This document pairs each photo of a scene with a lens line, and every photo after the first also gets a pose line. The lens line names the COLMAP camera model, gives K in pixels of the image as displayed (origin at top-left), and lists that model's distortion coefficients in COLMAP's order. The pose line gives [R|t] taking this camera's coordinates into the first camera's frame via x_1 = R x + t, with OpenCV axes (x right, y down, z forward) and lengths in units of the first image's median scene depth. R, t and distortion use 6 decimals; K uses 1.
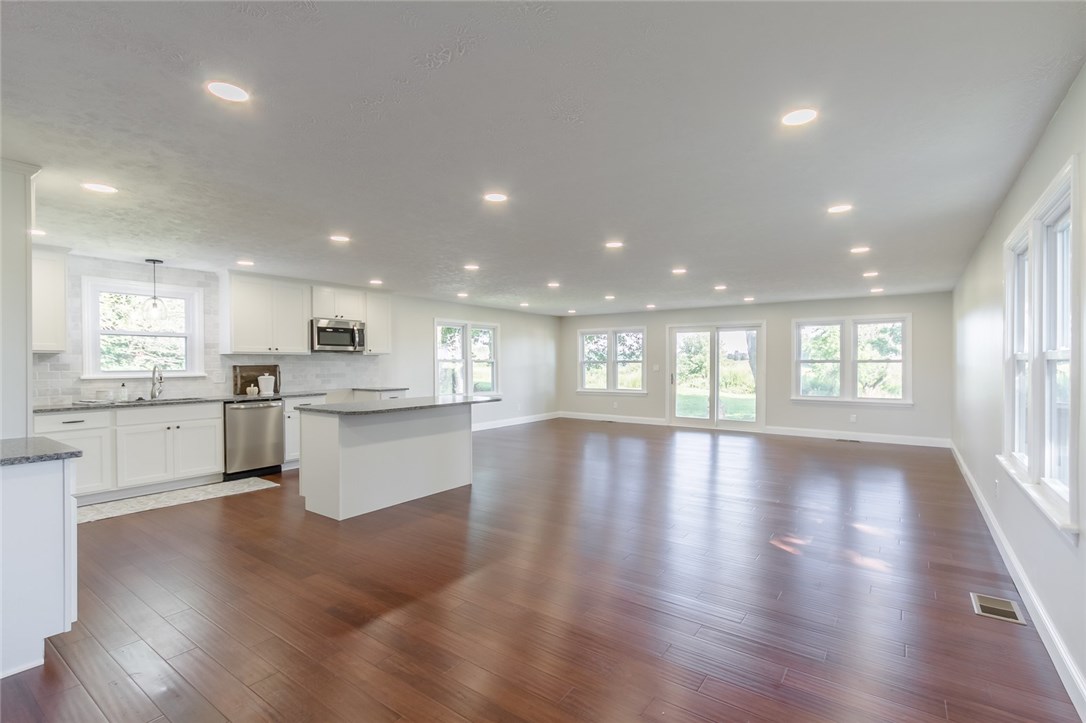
lens RADIAL K [[501.8, 0, 544.8], [0, 501.8, 361.7], [0, 0, 1]] dist [0.016907, -0.000041]
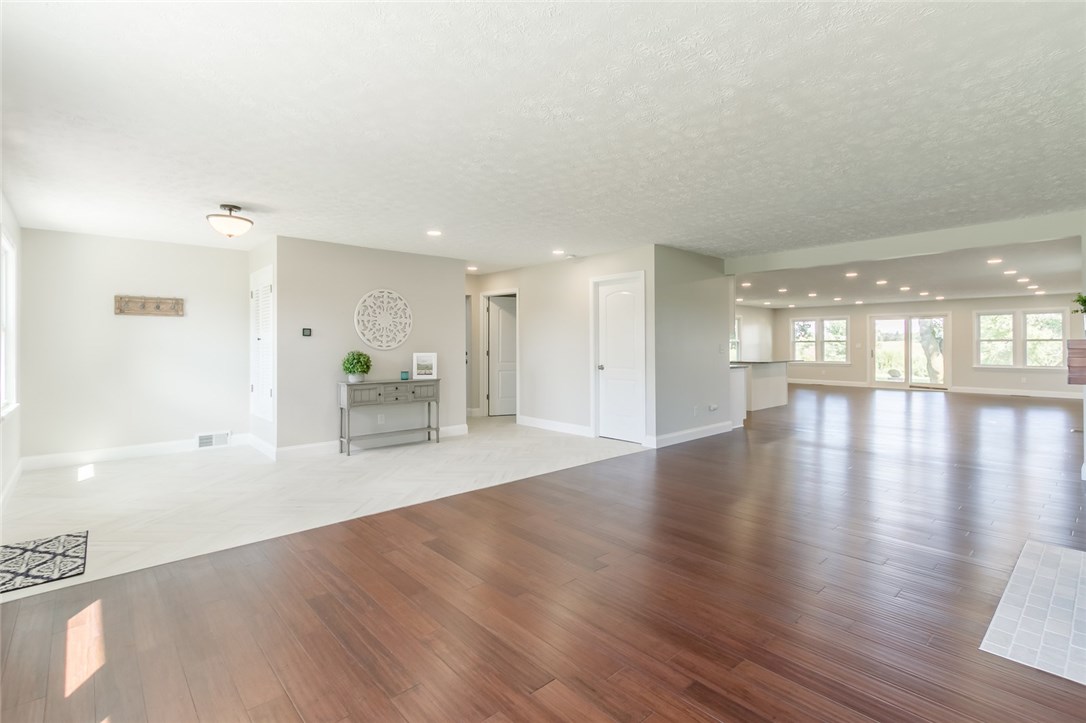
lens RADIAL K [[501.8, 0, 560.5], [0, 501.8, 339.7], [0, 0, 1]] dist [0.016907, -0.000041]
pose [[0.980490, -0.004028, -0.196529, -0.325224], [0.002573, 0.999967, -0.007661, 0.004899], [0.196553, 0.007006, 0.980468, -0.557615]]
